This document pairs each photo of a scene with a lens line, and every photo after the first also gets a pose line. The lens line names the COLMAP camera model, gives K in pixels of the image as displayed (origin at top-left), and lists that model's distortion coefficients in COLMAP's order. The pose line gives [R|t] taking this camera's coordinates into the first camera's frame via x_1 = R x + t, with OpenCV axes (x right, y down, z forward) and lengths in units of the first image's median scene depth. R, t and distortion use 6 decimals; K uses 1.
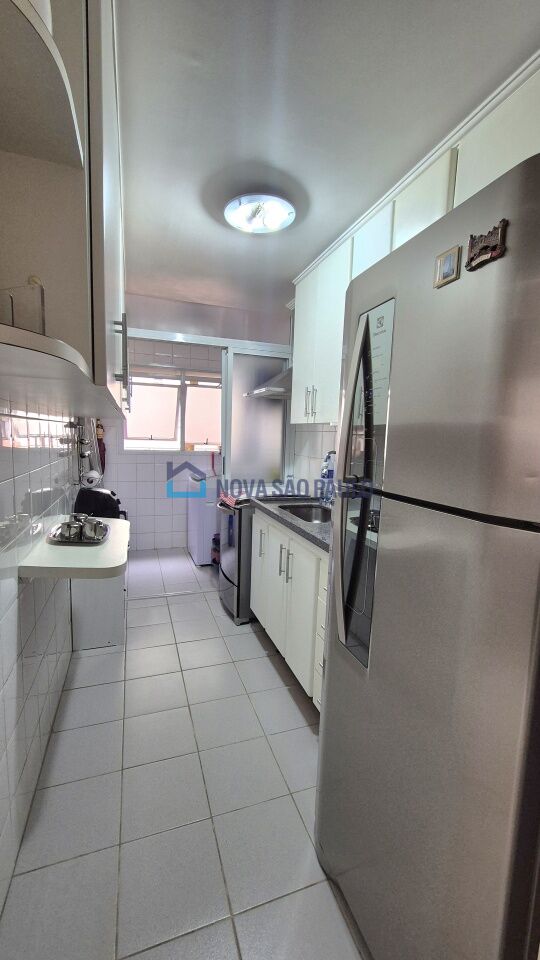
lens RADIAL K [[387.6, 0, 272.2], [0, 387.6, 482.2], [0, 0, 1]] dist [0.002904, -0.000044]
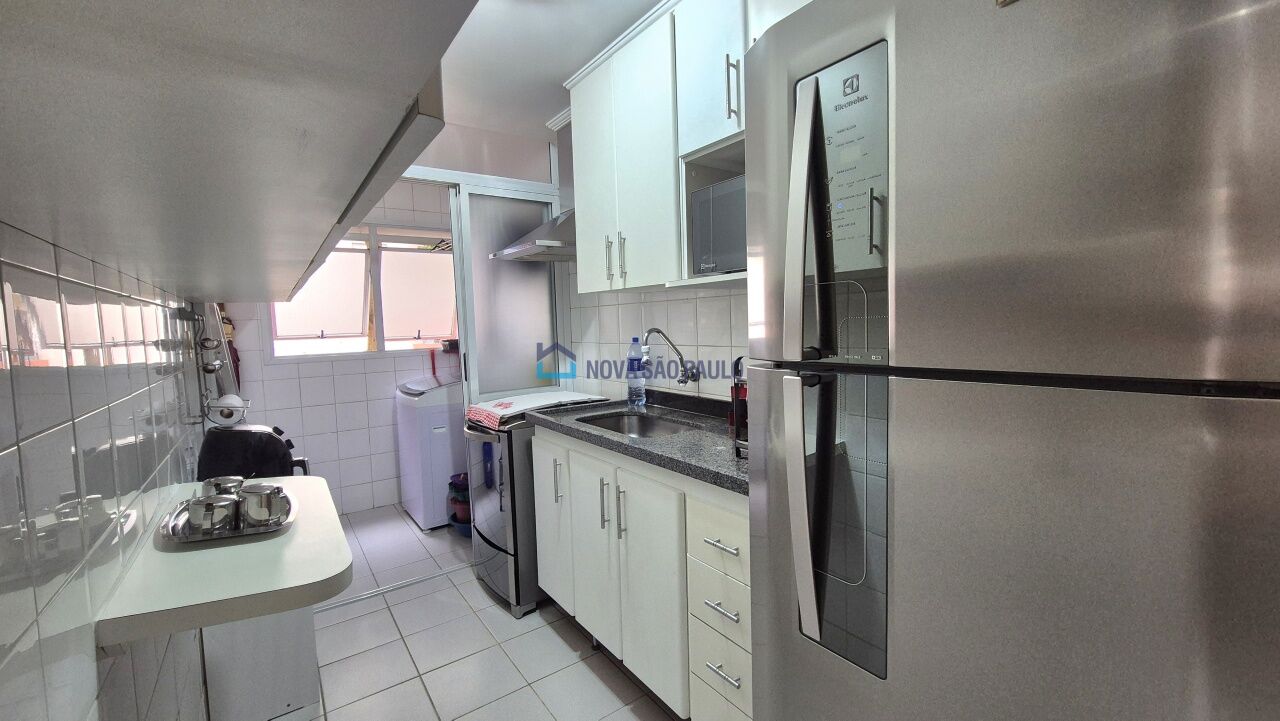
lens RADIAL K [[516.8, 0, 644.5], [0, 516.8, 356.1], [0, 0, 1]] dist [0.002904, -0.000044]
pose [[0.956589, -0.081195, 0.279901, -0.102116], [0.095614, 0.994684, -0.038229, 0.000508], [-0.275309, 0.063332, 0.959267, 0.127124]]
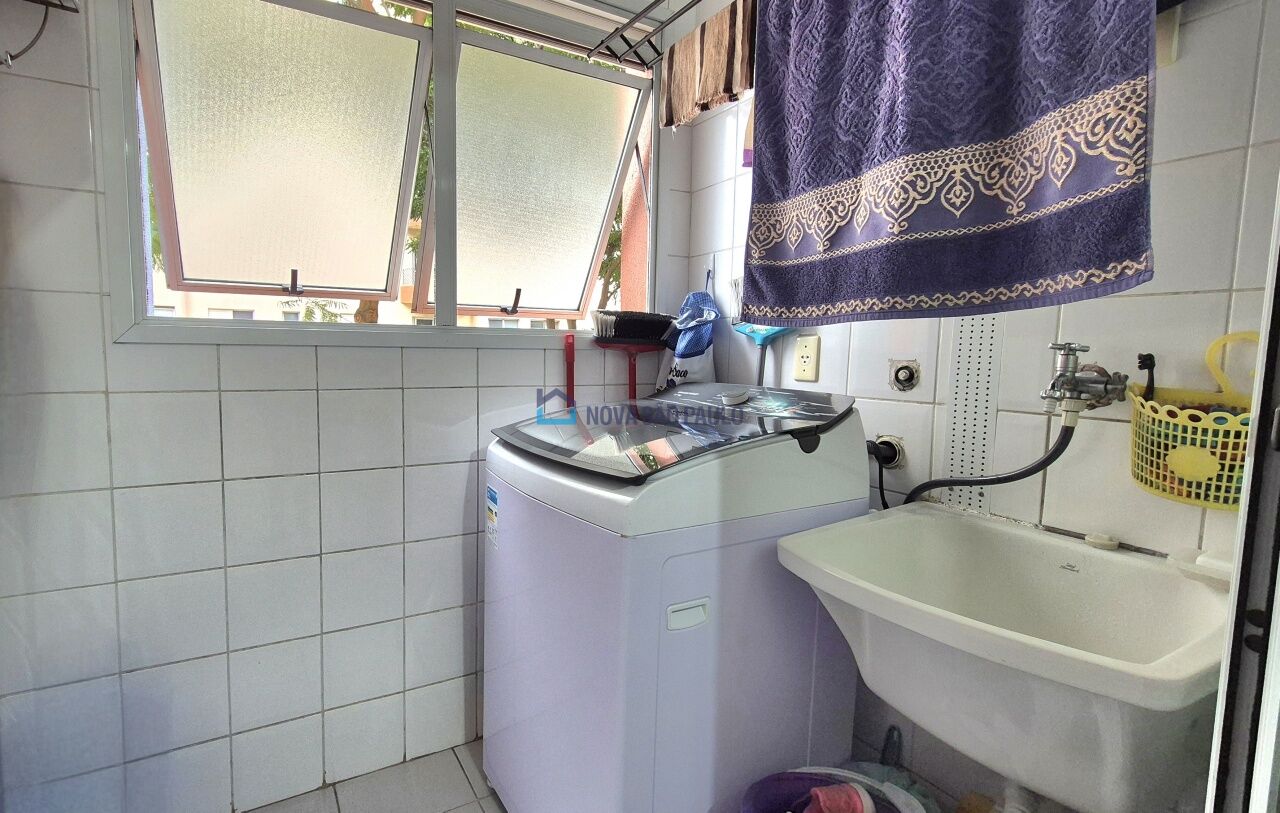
lens RADIAL K [[620.9, 0, 639.3], [0, 620.9, 393.4], [0, 0, 1]] dist [0.000112, 0.000029]
pose [[0.981658, -0.038463, 0.186732, -0.340292], [0.047618, 0.997861, -0.044792, -0.040151], [-0.184610, 0.052862, 0.981389, 1.132295]]
